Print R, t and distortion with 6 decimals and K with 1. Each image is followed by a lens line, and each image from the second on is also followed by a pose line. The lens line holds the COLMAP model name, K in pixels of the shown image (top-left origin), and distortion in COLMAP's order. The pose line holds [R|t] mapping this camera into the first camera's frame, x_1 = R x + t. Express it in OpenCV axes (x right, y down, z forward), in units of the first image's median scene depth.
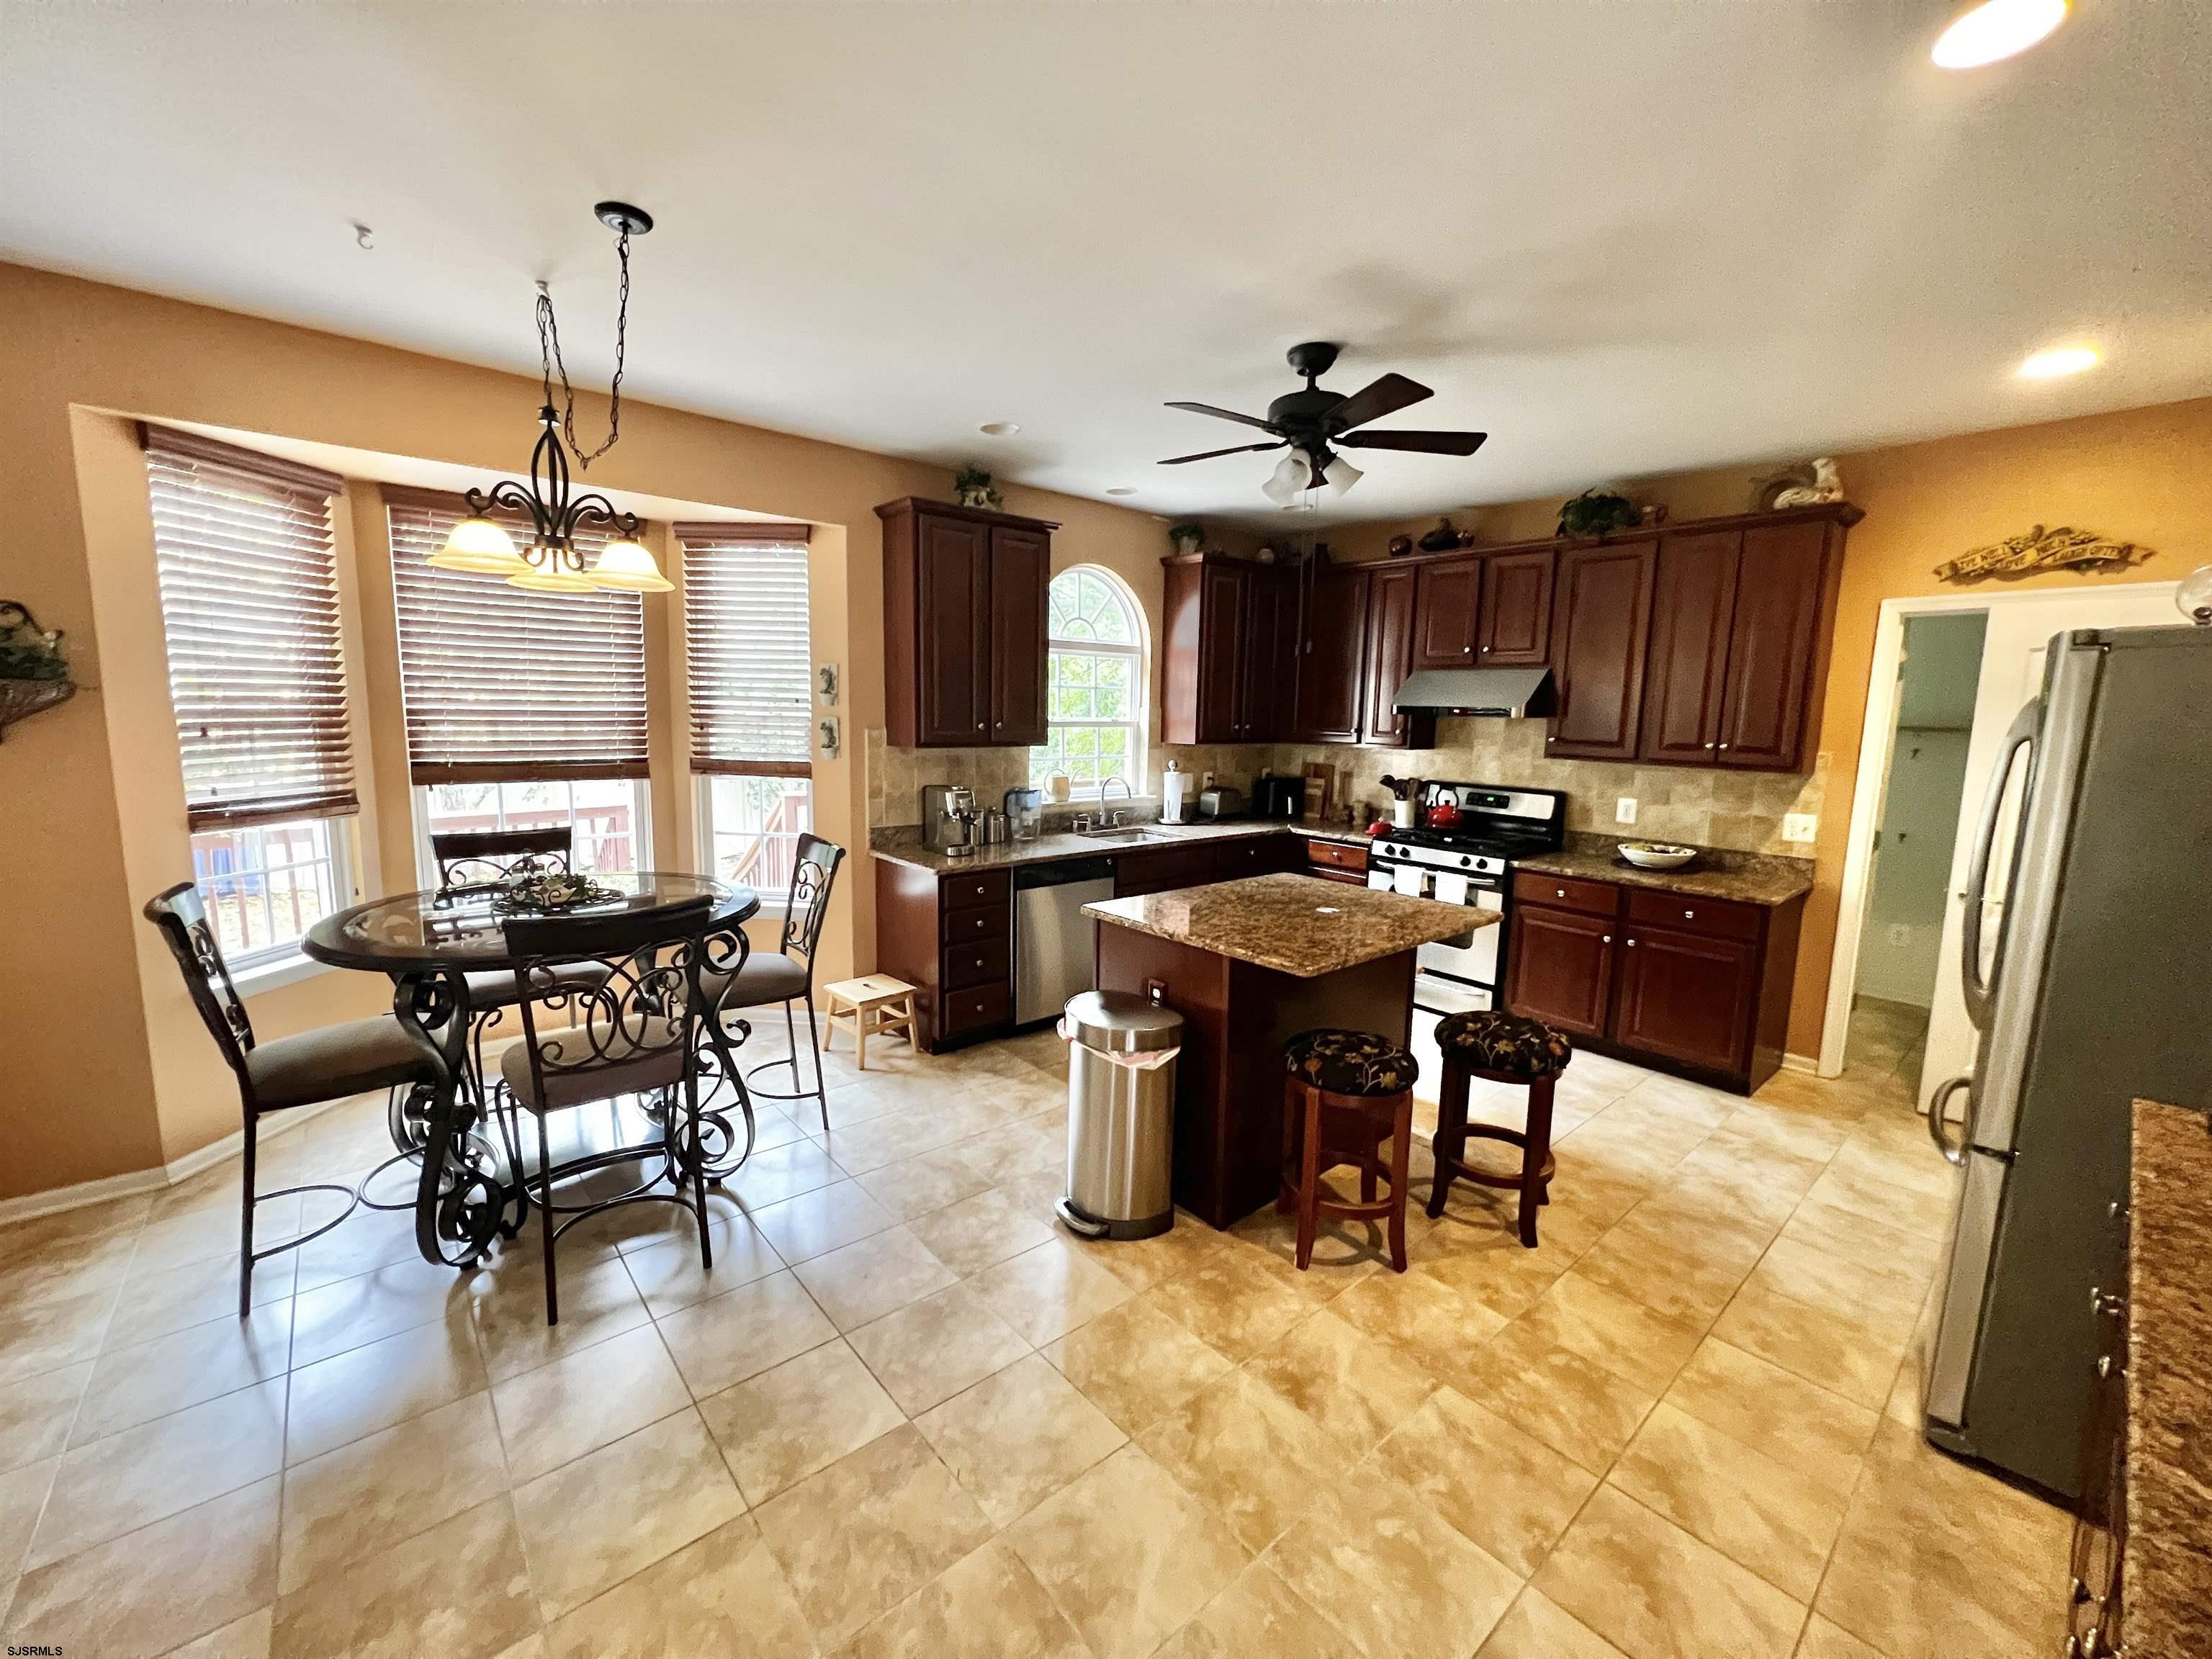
lens RADIAL K [[885.3, 0, 1101.9], [0, 885.3, 829.4], [0, 0, 1]] dist [-0.001845, 0.000781]
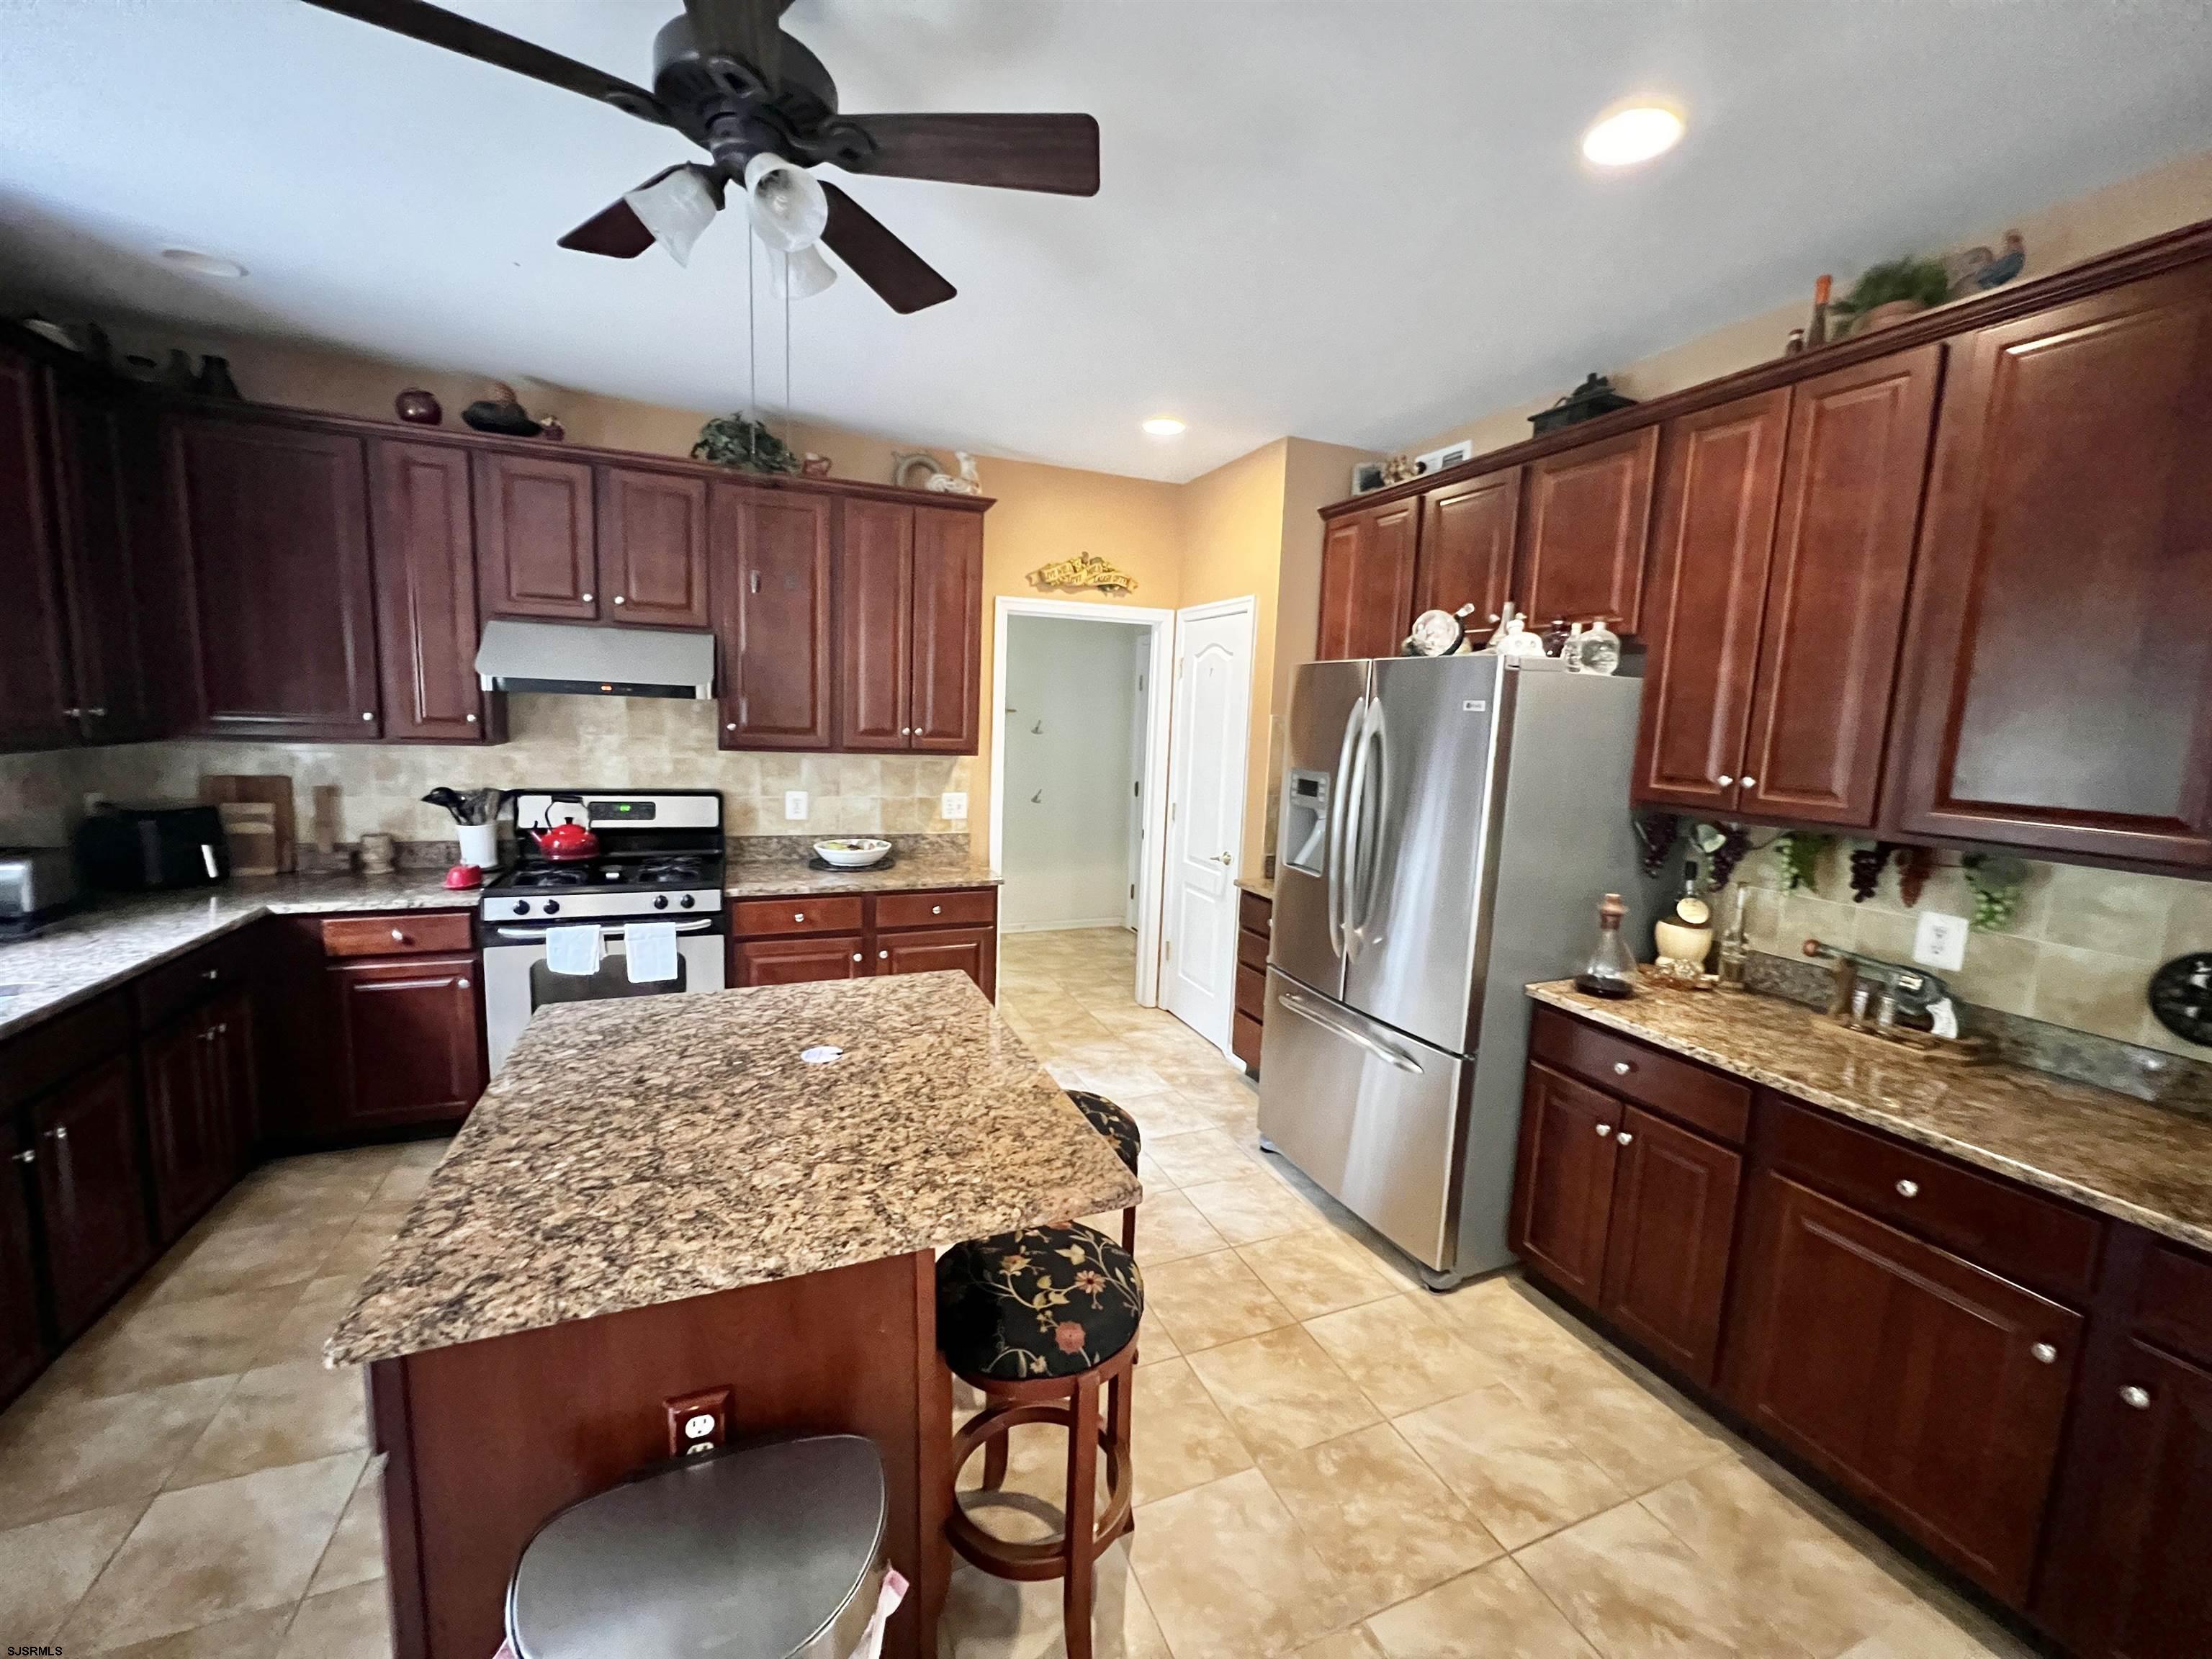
lens RADIAL K [[885.3, 0, 1101.9], [0, 885.3, 829.4], [0, 0, 1]] dist [-0.001845, 0.000781]
pose [[0.315259, -0.137507, 0.938991, -0.137109], [0.100043, 0.988749, 0.111205, -0.065832], [-0.943718, 0.058881, 0.325469, 0.438529]]
